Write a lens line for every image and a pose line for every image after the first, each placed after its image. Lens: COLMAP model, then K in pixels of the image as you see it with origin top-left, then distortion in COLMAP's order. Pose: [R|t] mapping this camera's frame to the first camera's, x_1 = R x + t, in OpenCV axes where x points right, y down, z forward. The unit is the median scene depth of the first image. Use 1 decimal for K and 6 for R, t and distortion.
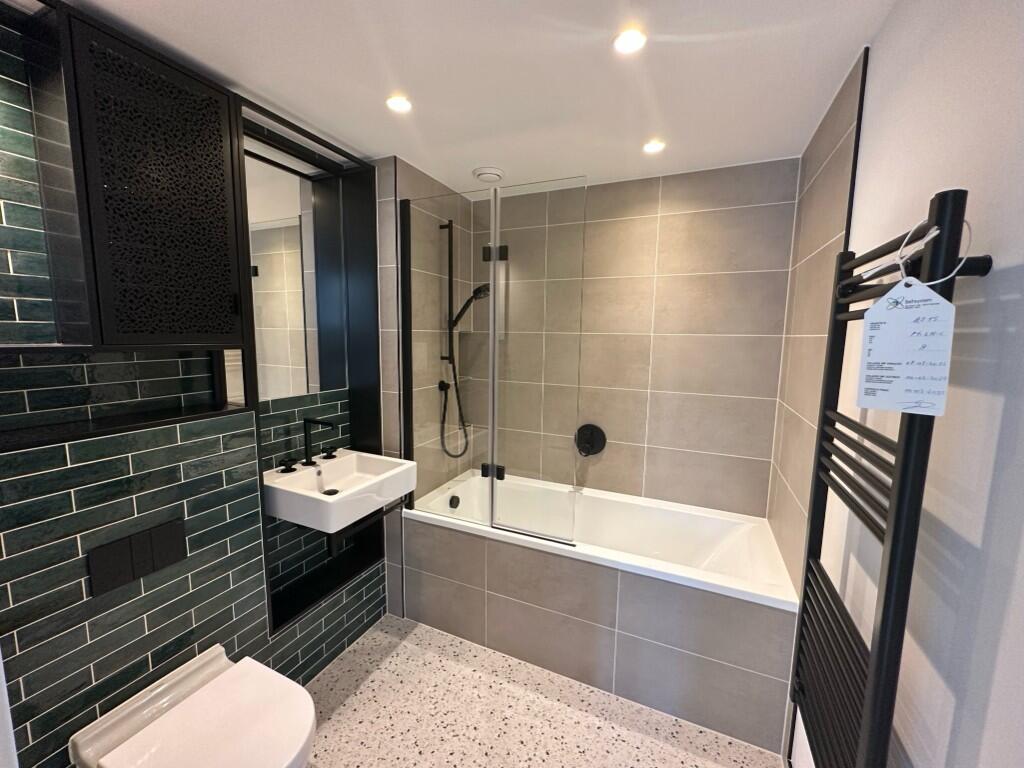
lens RADIAL K [[406.7, 0, 512.0], [0, 406.7, 384.0], [0, 0, 1]] dist [-0.002700, -0.000010]
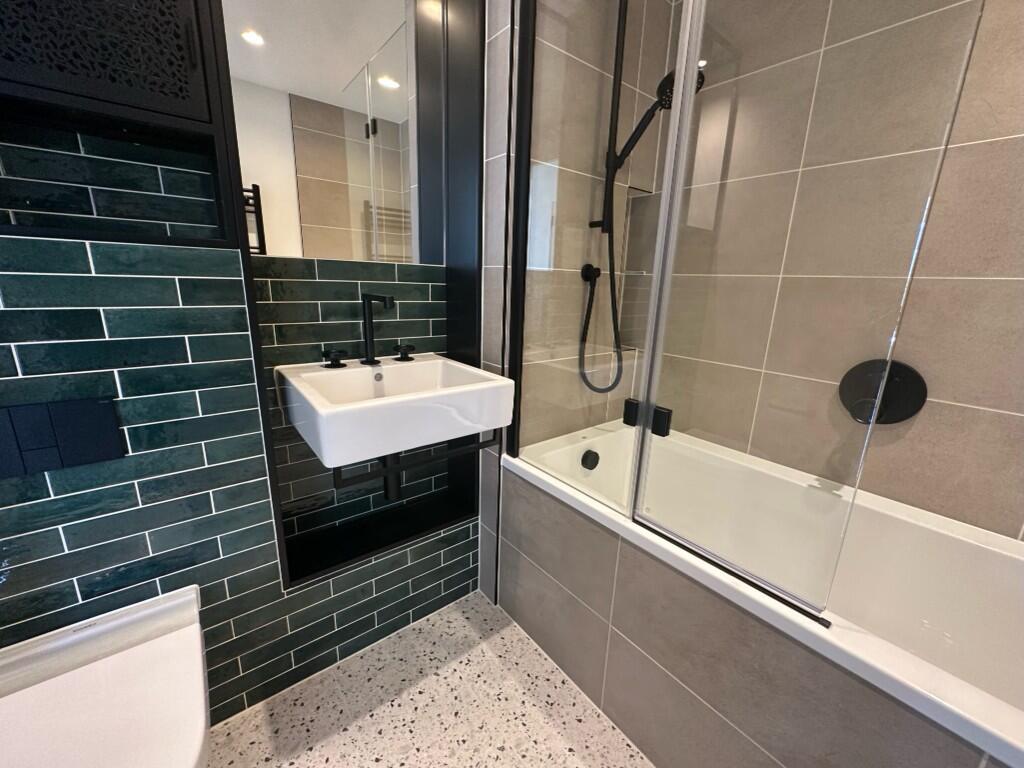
lens RADIAL K [[406.7, 0, 512.0], [0, 406.7, 384.0], [0, 0, 1]] dist [-0.002700, -0.000010]
pose [[0.888652, 0.124901, -0.441246, 0.019370], [-0.073740, 0.988593, 0.131326, 0.110948], [0.452615, -0.084166, 0.887725, 0.441763]]
